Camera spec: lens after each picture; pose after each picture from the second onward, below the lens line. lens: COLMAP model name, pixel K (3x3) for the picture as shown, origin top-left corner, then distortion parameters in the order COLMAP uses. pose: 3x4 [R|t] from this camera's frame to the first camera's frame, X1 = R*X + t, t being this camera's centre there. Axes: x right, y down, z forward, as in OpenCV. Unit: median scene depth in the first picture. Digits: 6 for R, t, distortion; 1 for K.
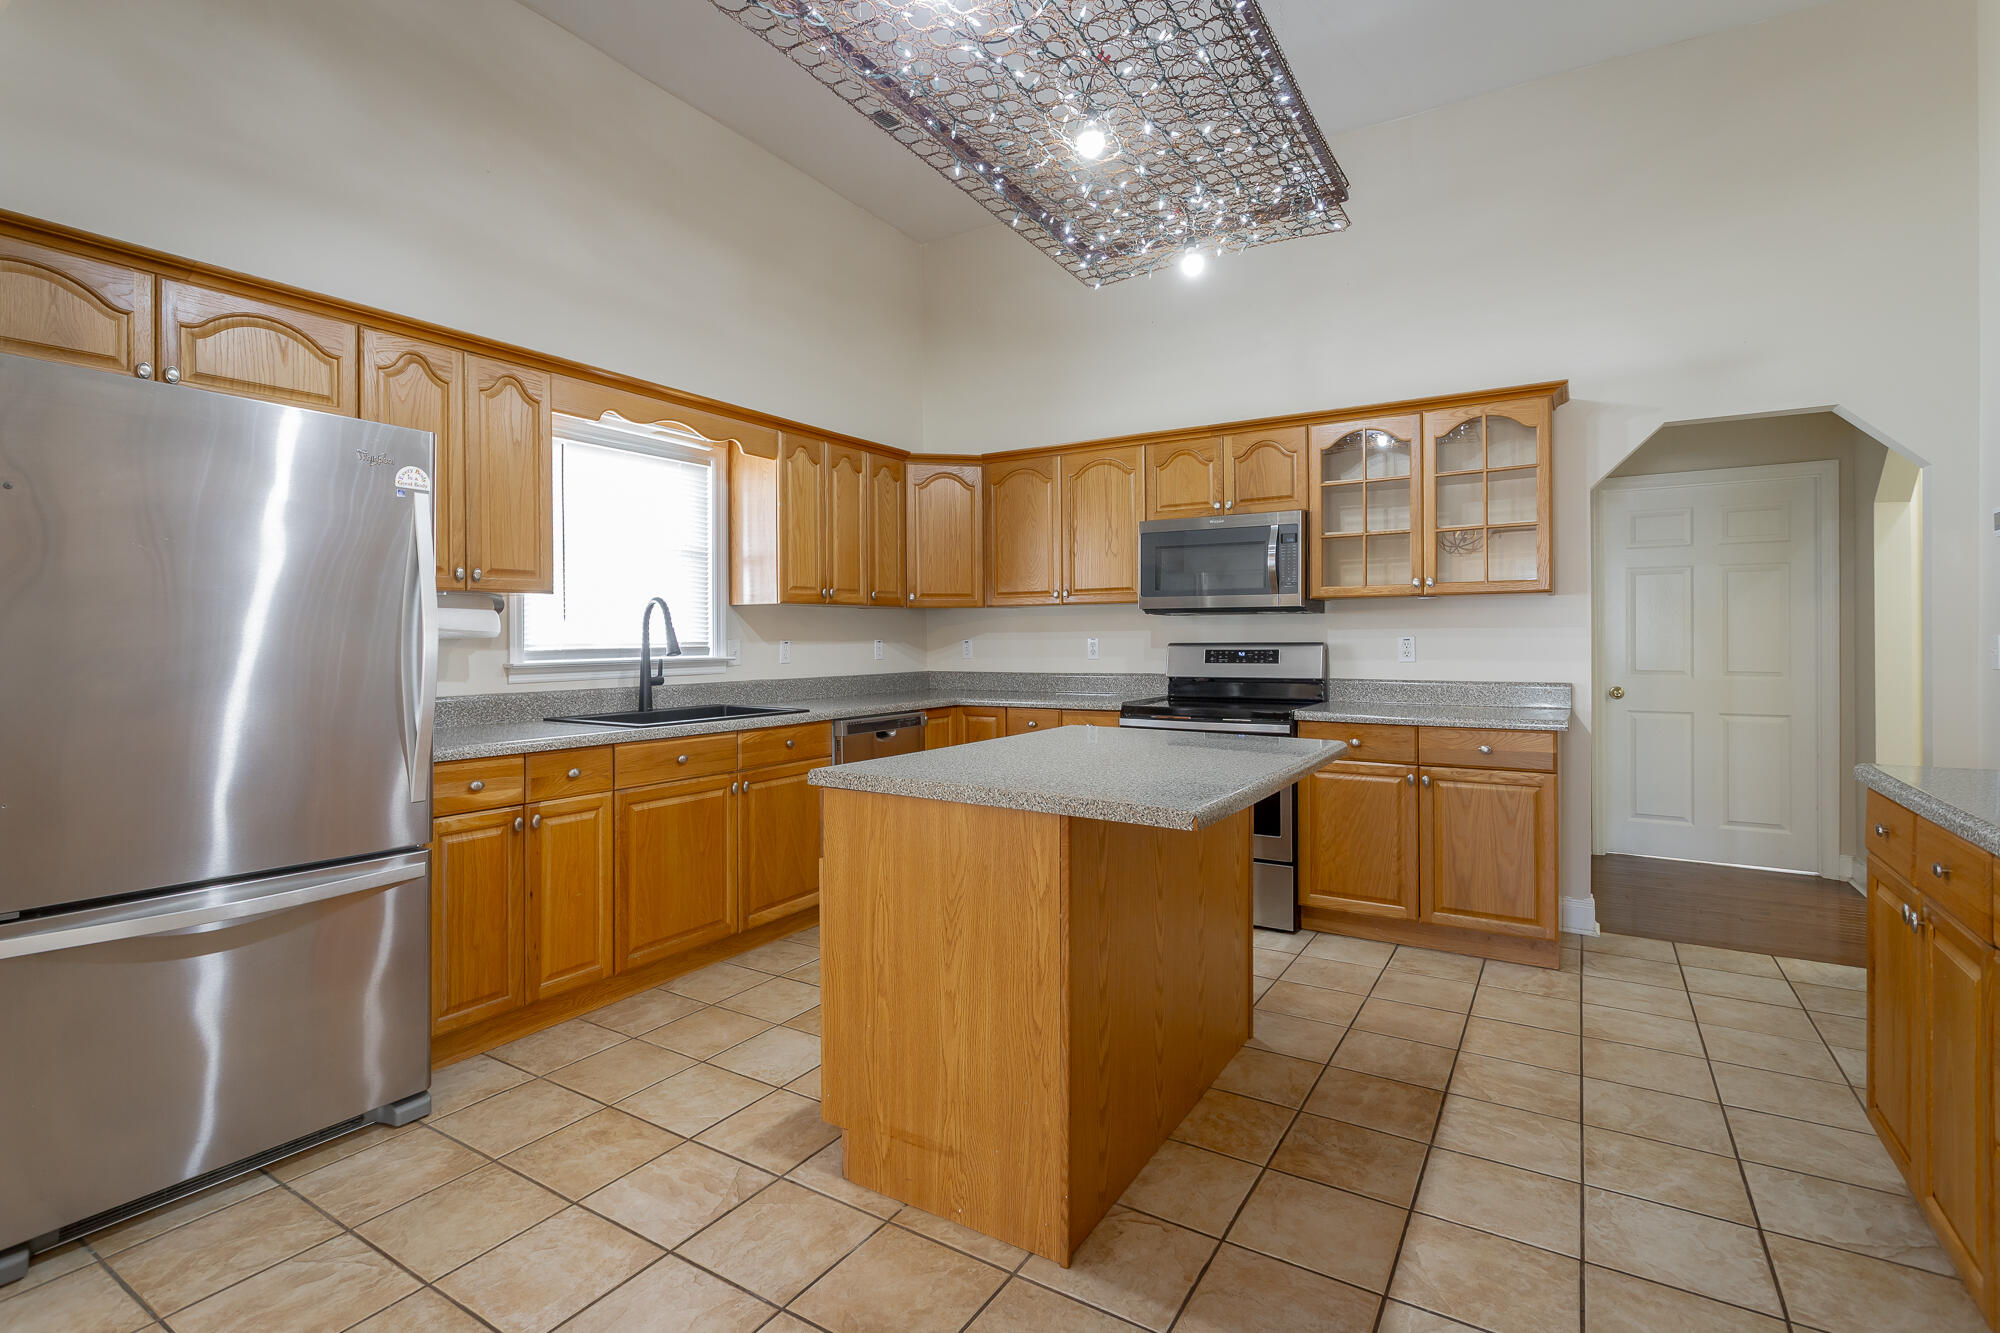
lens RADIAL K [[939.9, 0, 988.0], [0, 939.9, 643.7], [0, 0, 1]] dist [-0.004311, 0.002276]
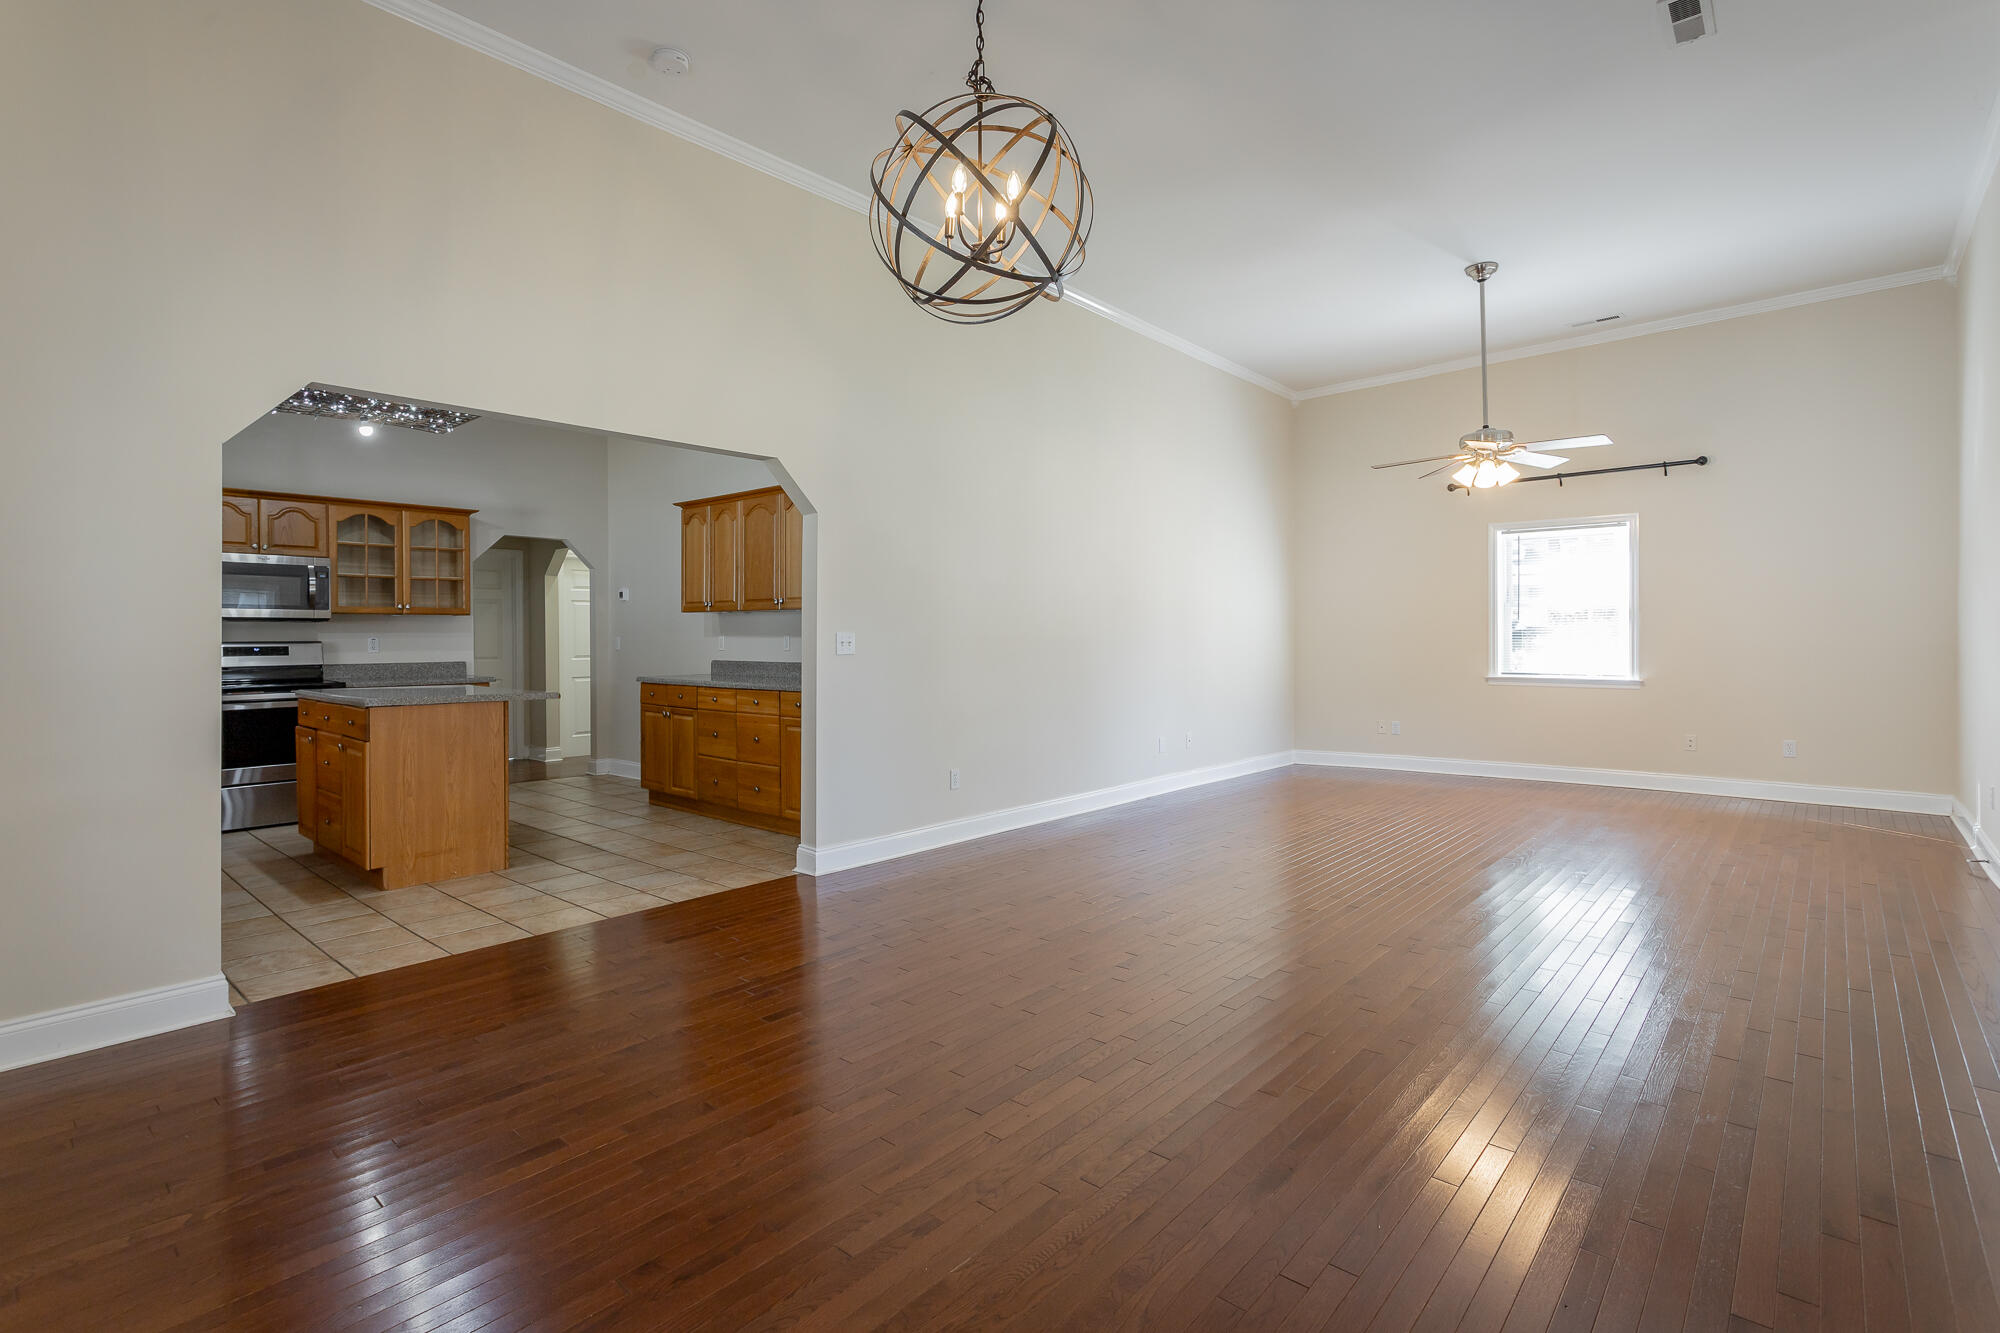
lens RADIAL K [[939.9, 0, 991.4], [0, 939.9, 639.9], [0, 0, 1]] dist [-0.004311, 0.002276]
pose [[0.164742, -0.001093, 0.986336, -1.119540], [0.009204, 0.999958, -0.000429, 0.008165], [-0.986294, 0.009149, 0.164745, -0.394804]]
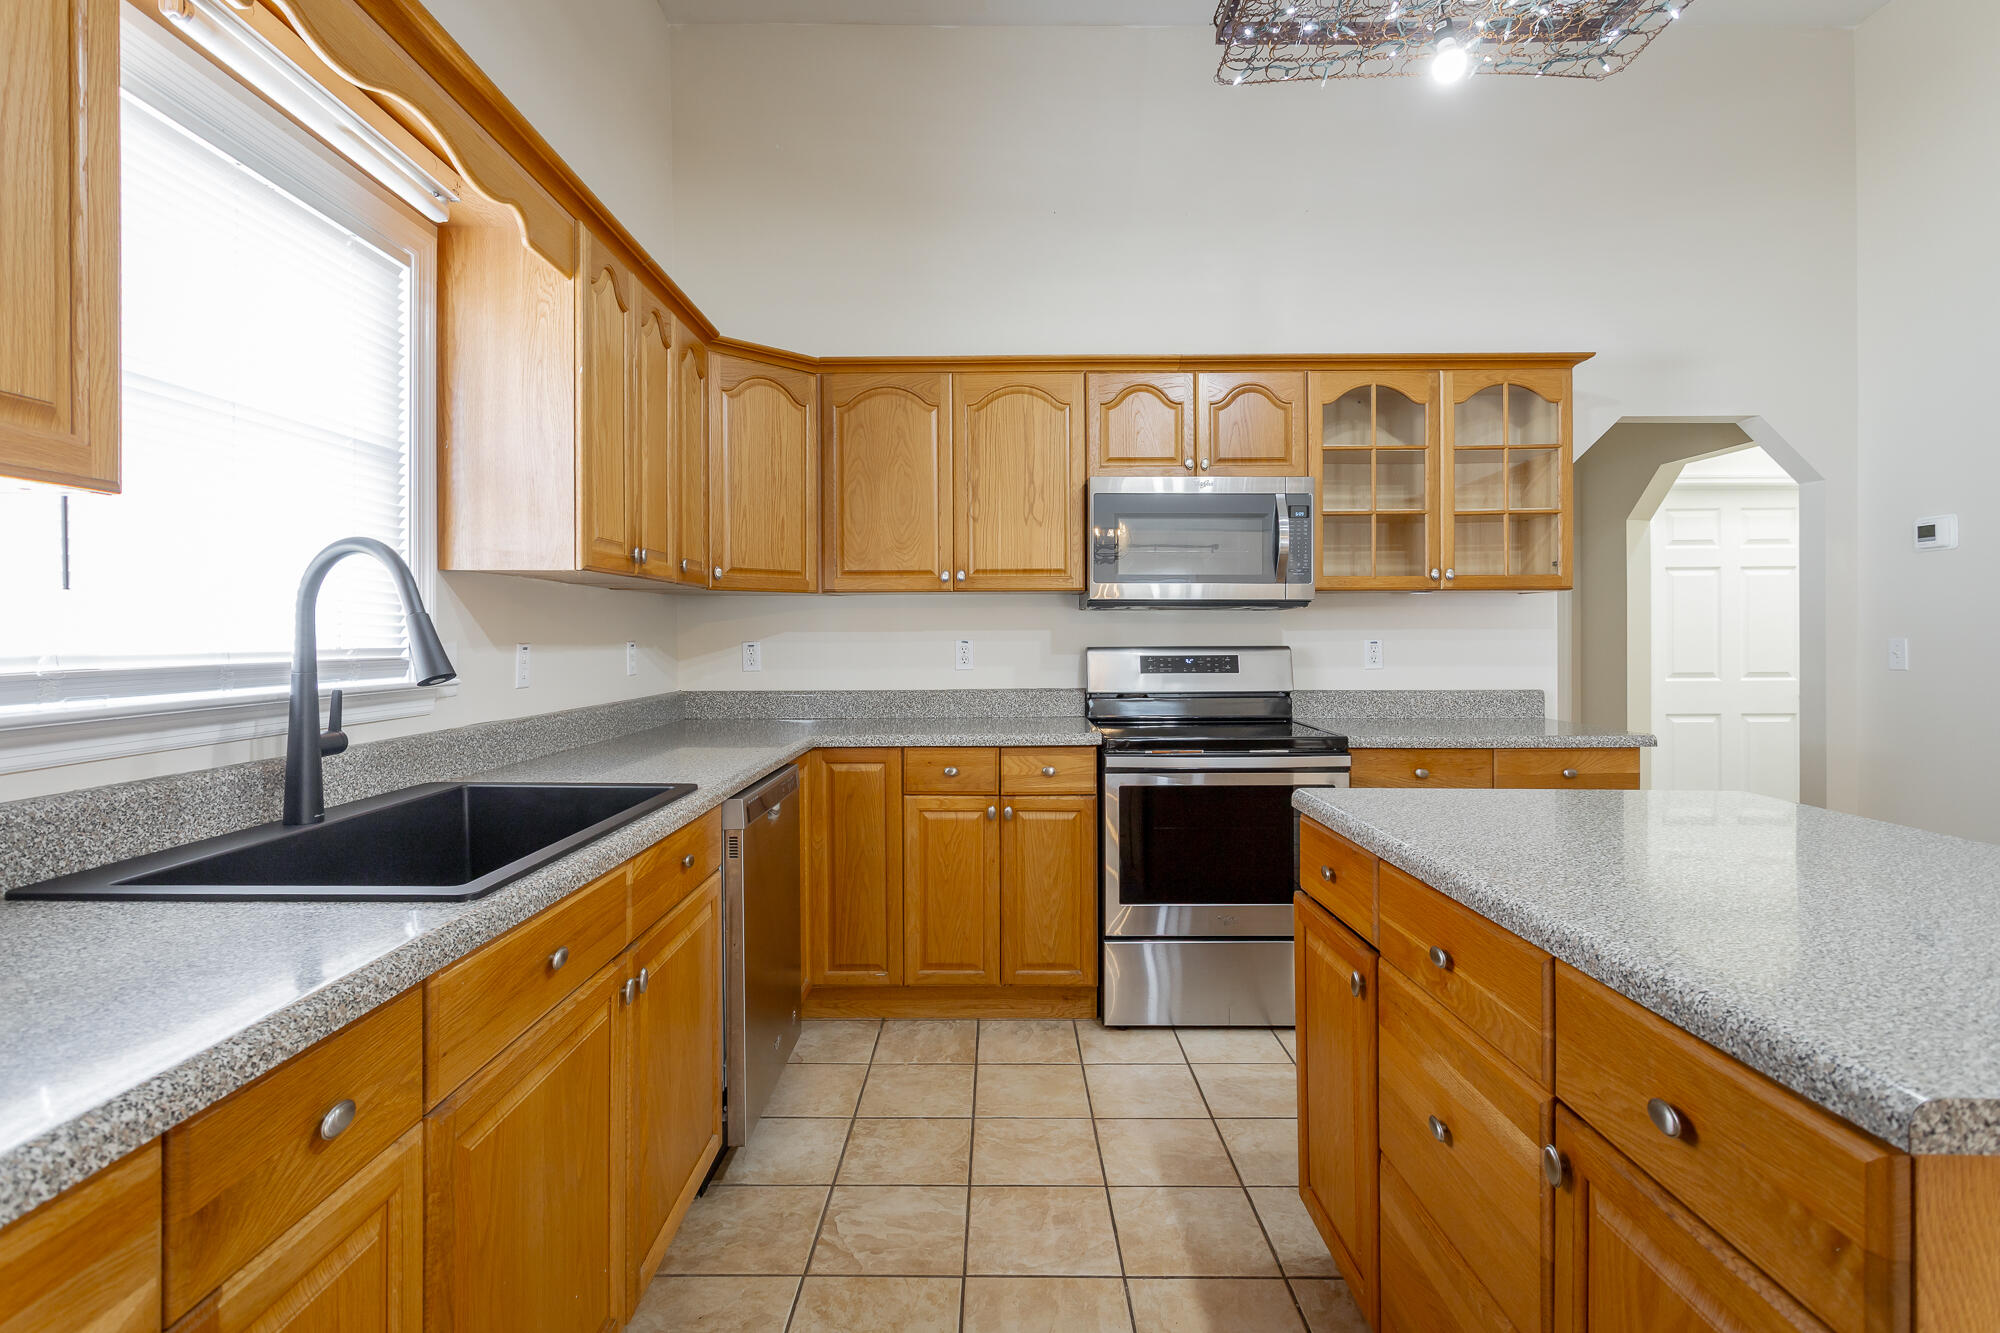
lens RADIAL K [[939.9, 0, 990.3], [0, 939.9, 640.9], [0, 0, 1]] dist [-0.004311, 0.002276]
pose [[0.851716, 0.000632, 0.524004, -0.322580], [0.001800, 0.999990, -0.004132, -0.002987], [-0.524001, 0.004463, 0.851706, 0.503543]]
